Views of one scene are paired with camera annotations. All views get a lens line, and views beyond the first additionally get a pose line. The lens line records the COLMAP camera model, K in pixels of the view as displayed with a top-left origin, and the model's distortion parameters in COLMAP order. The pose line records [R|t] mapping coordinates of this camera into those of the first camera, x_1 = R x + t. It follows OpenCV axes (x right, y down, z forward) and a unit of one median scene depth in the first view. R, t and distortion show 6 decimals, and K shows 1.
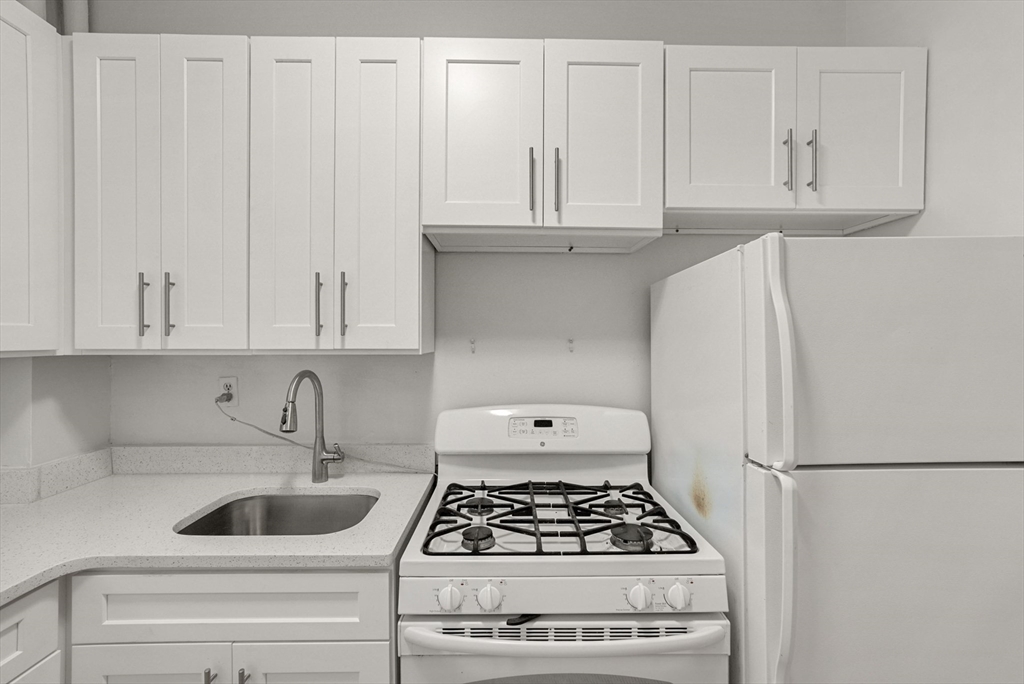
lens RADIAL K [[442.3, 0, 513.2], [0, 442.3, 345.3], [0, 0, 1]] dist [-0.002982, 0.001365]
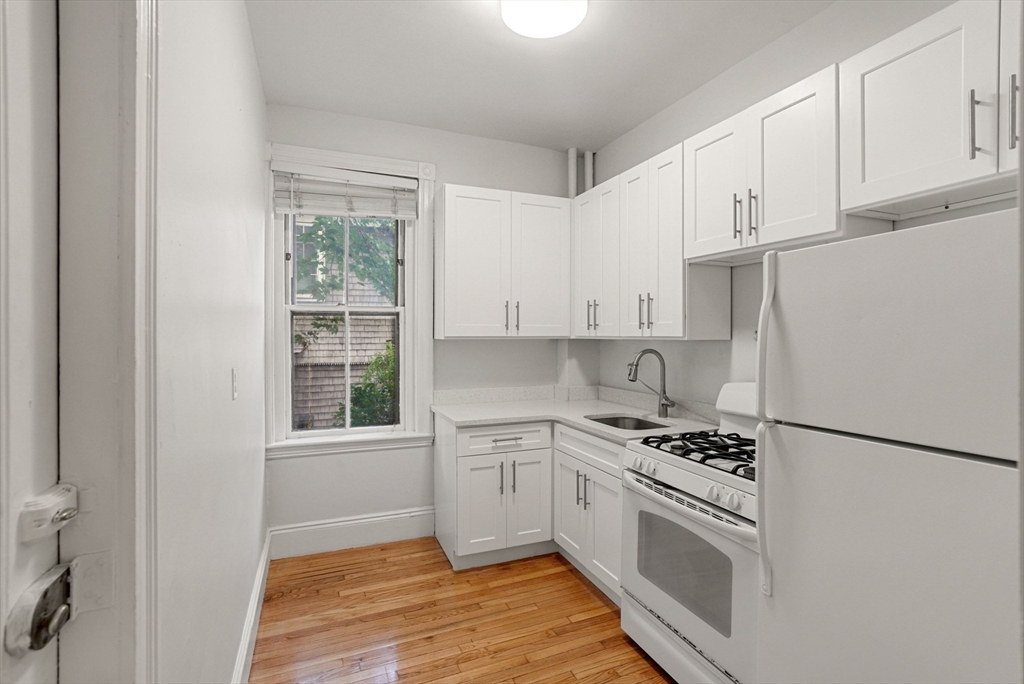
lens RADIAL K [[442.3, 0, 508.3], [0, 442.3, 337.0], [0, 0, 1]] dist [-0.002982, 0.001365]
pose [[0.374443, 0.003395, -0.927244, 1.011673], [-0.013995, 0.999900, -0.001991, 0.021483], [0.927144, 0.013723, 0.374454, -0.185109]]
